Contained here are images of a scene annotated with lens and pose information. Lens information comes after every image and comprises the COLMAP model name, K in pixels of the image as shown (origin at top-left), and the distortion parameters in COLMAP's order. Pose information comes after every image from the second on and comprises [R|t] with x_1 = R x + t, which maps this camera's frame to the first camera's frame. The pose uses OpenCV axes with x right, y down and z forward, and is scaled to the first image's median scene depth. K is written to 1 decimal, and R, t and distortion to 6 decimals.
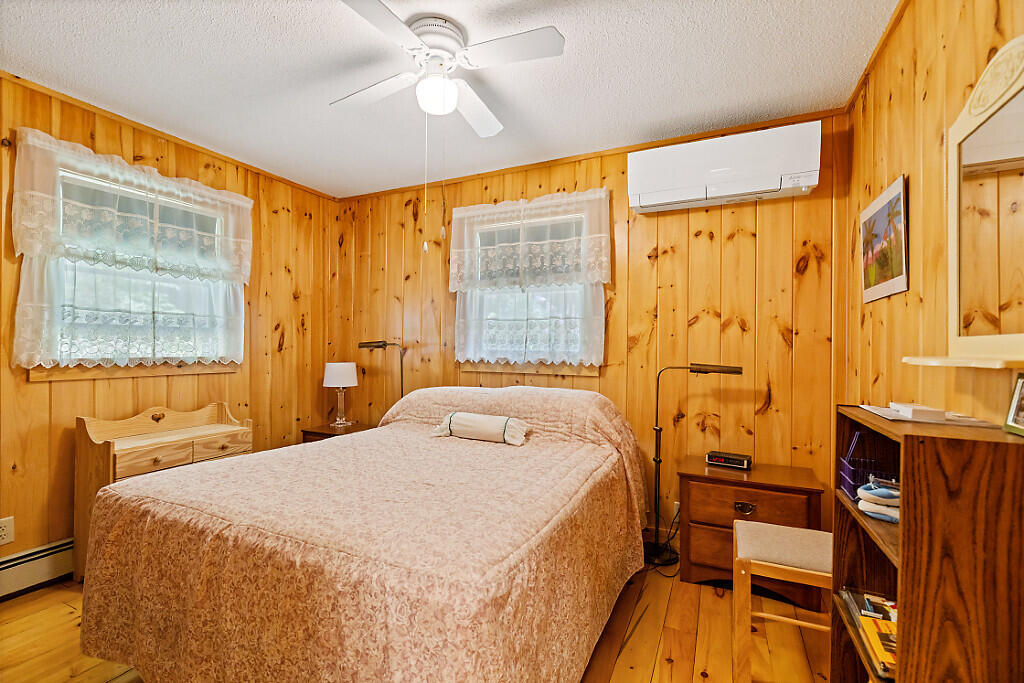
lens RADIAL K [[462.3, 0, 513.9], [0, 462.3, 345.7], [0, 0, 1]] dist [-0.001323, -0.000685]
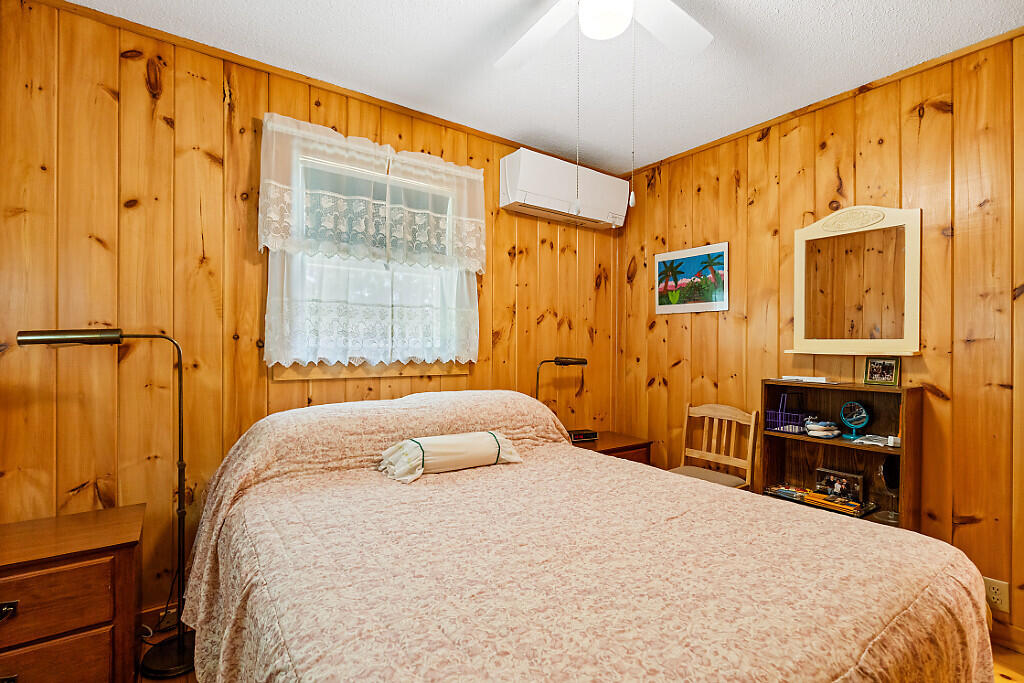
lens RADIAL K [[462.3, 0, 507.1], [0, 462.3, 343.6], [0, 0, 1]] dist [-0.001323, -0.000685]
pose [[0.487427, -0.005098, 0.873149, -0.601431], [-0.008824, 0.999903, 0.010764, -0.005137], [-0.873119, -0.012951, 0.487335, 0.507637]]
